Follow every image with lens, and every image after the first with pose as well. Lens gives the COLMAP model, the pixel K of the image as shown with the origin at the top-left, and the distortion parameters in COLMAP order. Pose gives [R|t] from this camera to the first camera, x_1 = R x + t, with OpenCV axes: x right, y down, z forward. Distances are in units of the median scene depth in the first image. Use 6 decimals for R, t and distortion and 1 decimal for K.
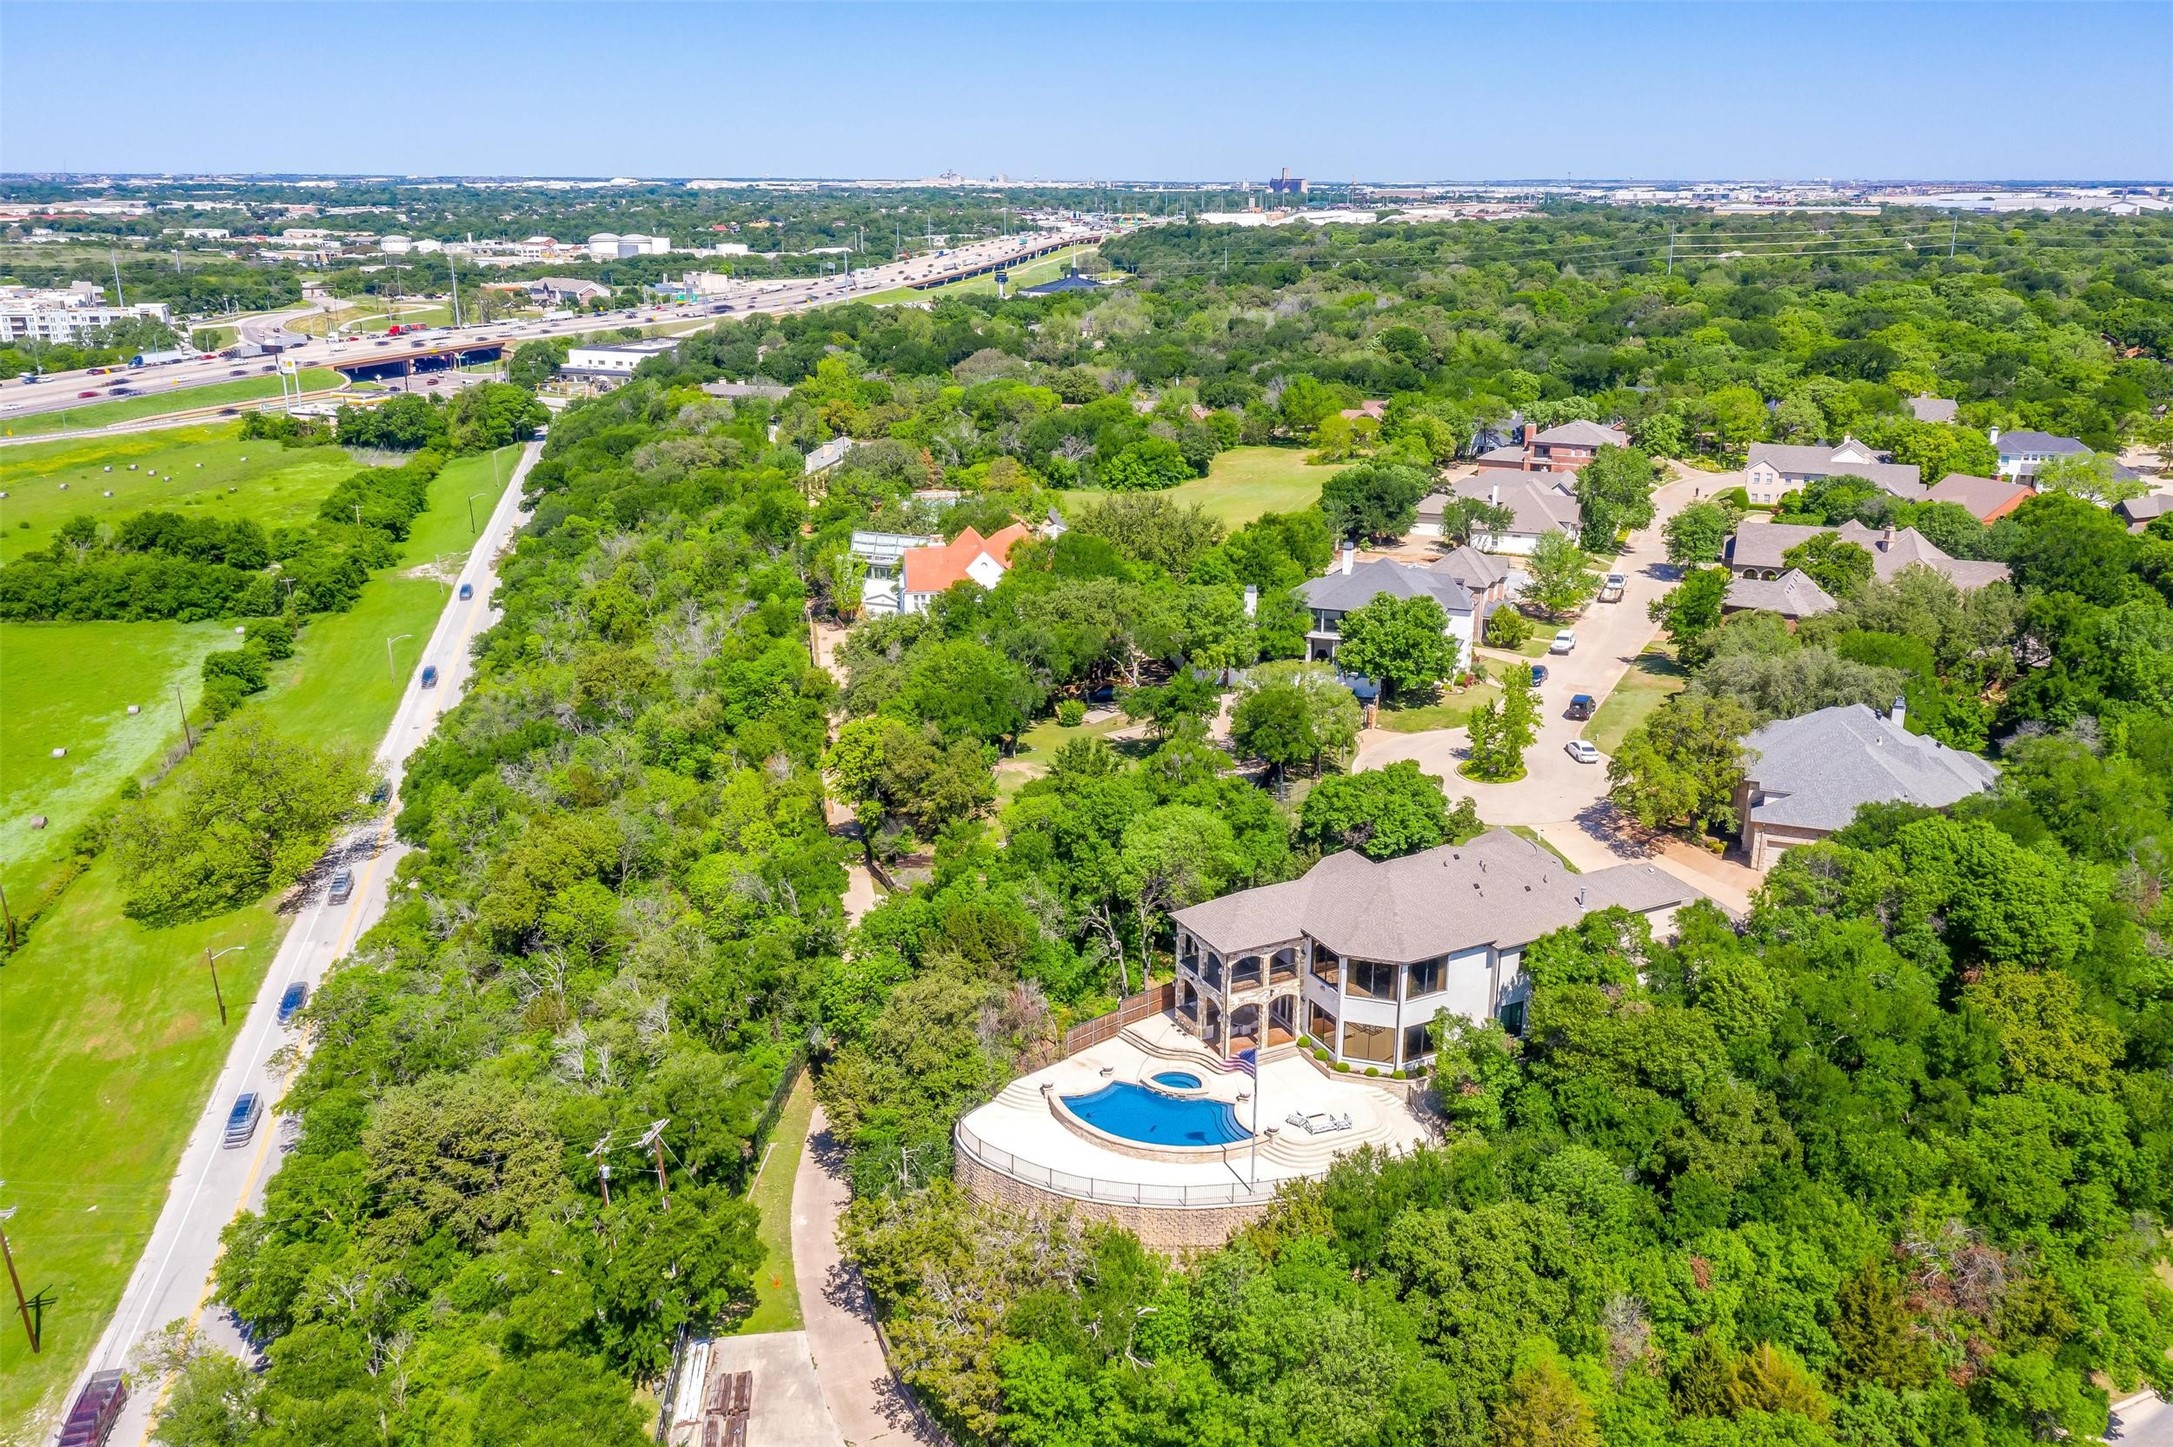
lens RADIAL K [[1738.0, 0, 1086.5], [0, 1738.0, 723.5], [0, 0, 1]] dist [0.010233, 0.010893]
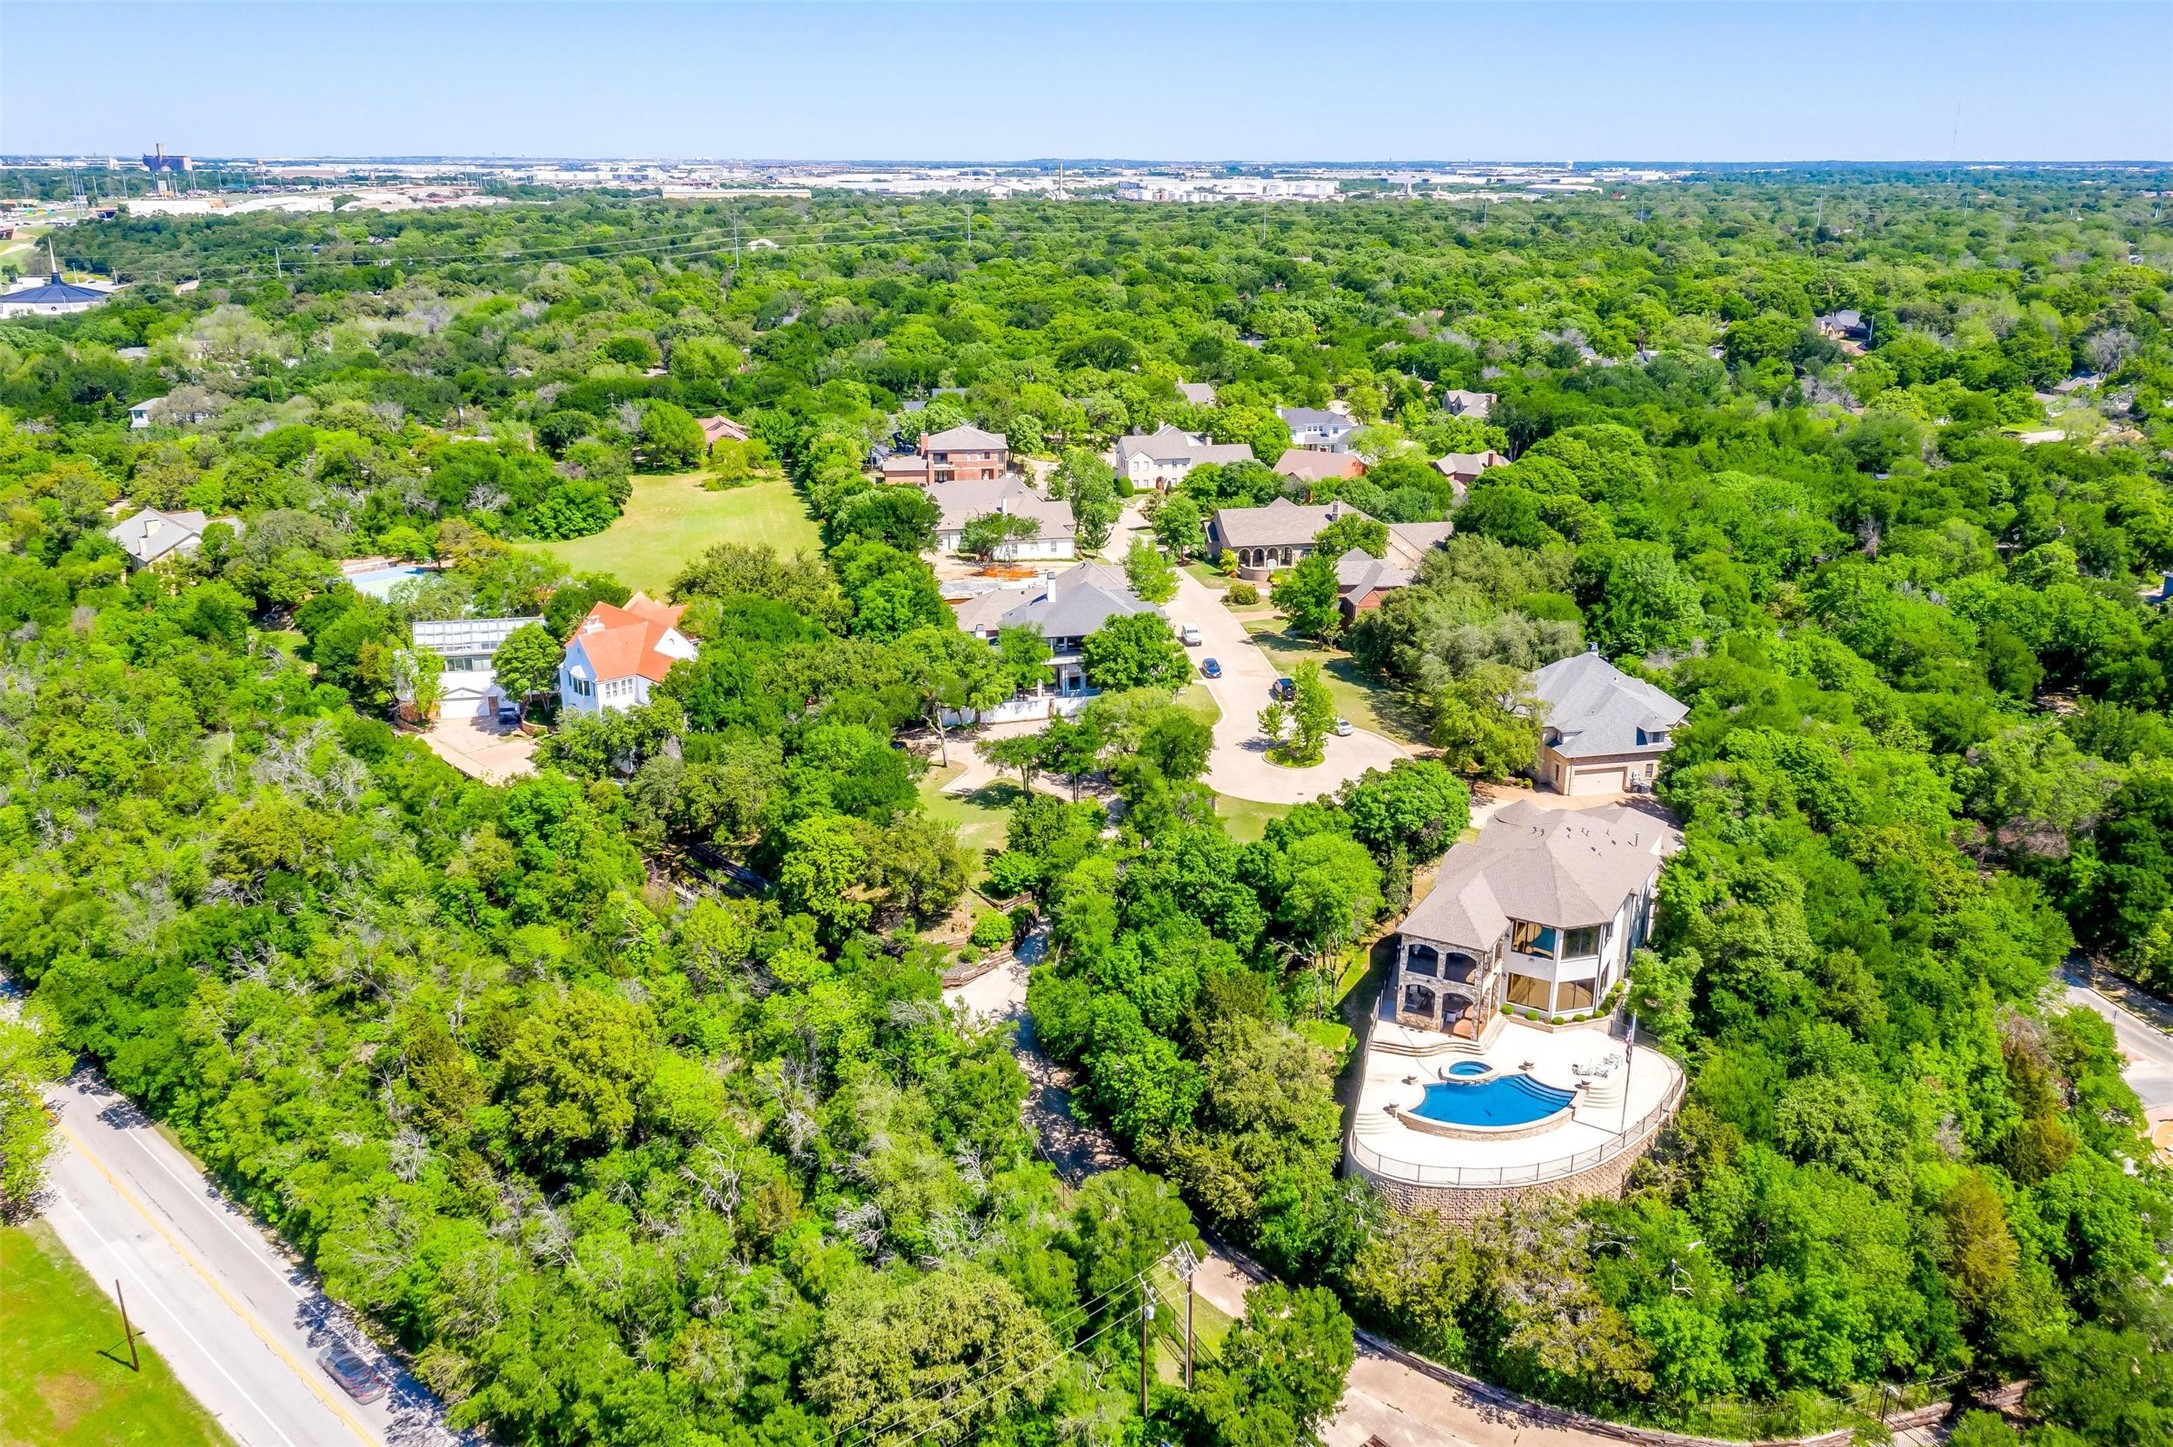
lens RADIAL K [[1738.0, 0, 1086.5], [0, 1738.0, 723.5], [0, 0, 1]] dist [0.010233, 0.010893]
pose [[0.830255, -0.170053, 0.530810, -0.155797], [0.163606, 0.984726, 0.059571, -0.027373], [-0.532833, 0.037384, 0.845394, 0.034831]]
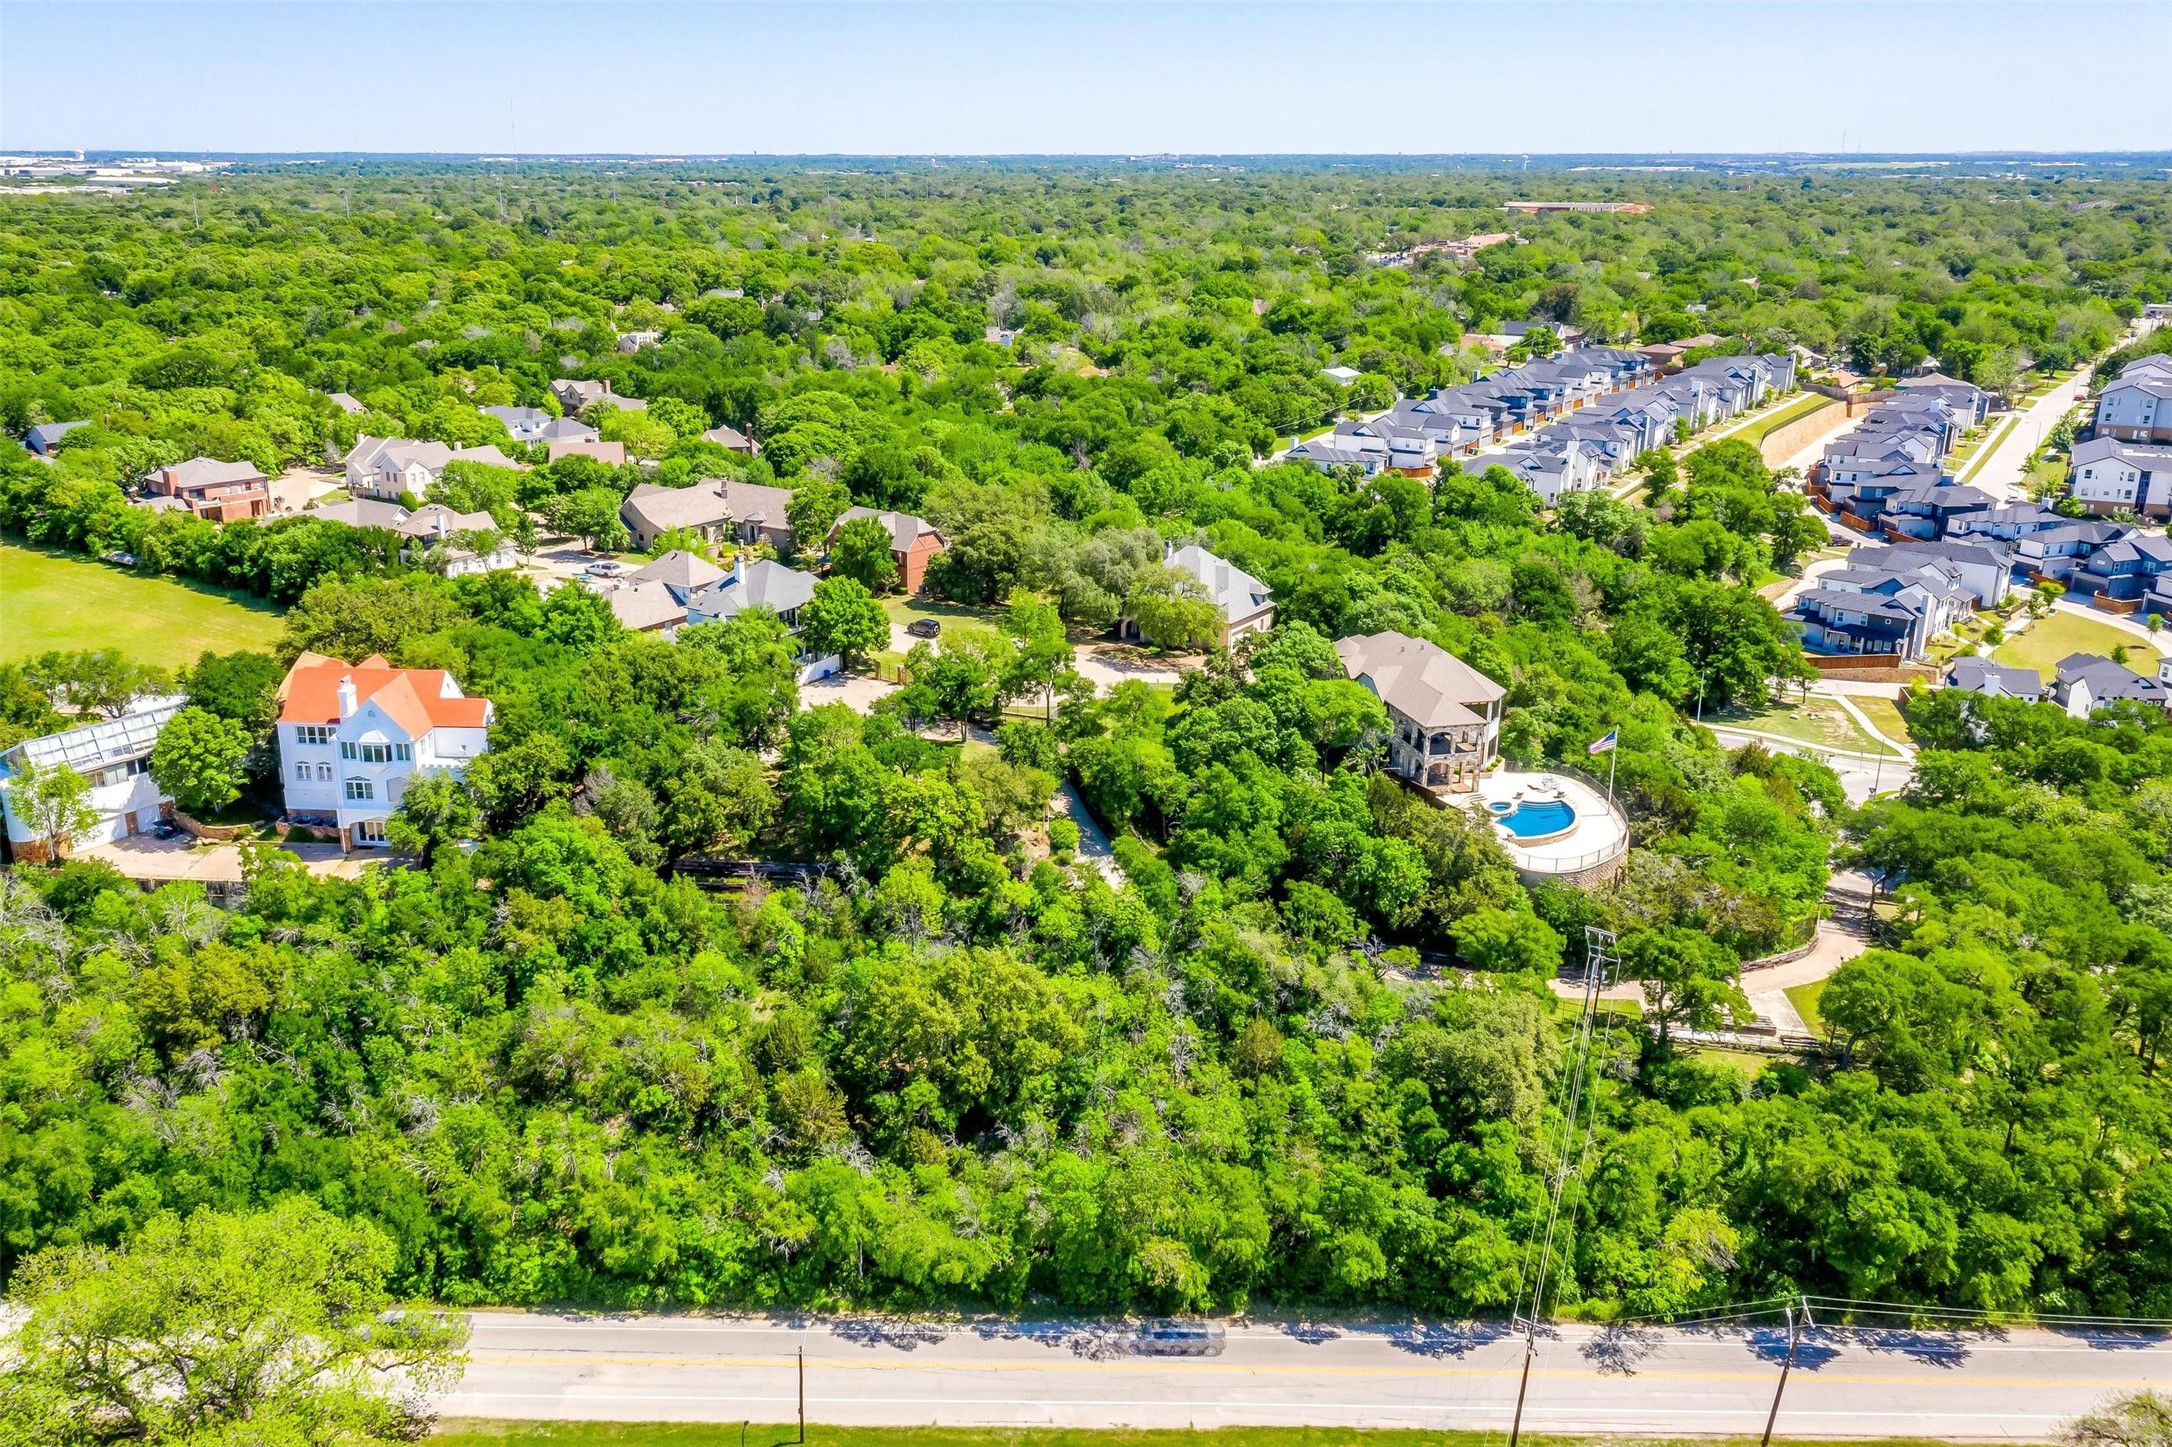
lens RADIAL K [[1737.2, 0, 1086.0], [0, 1737.2, 723.5], [0, 0, 1]] dist [0.010233, 0.010893]
pose [[0.231571, -0.301461, 0.924930, -0.323936], [0.288450, 0.929295, 0.230666, -0.074798], [-0.929070, 0.213381, 0.302154, 0.188681]]
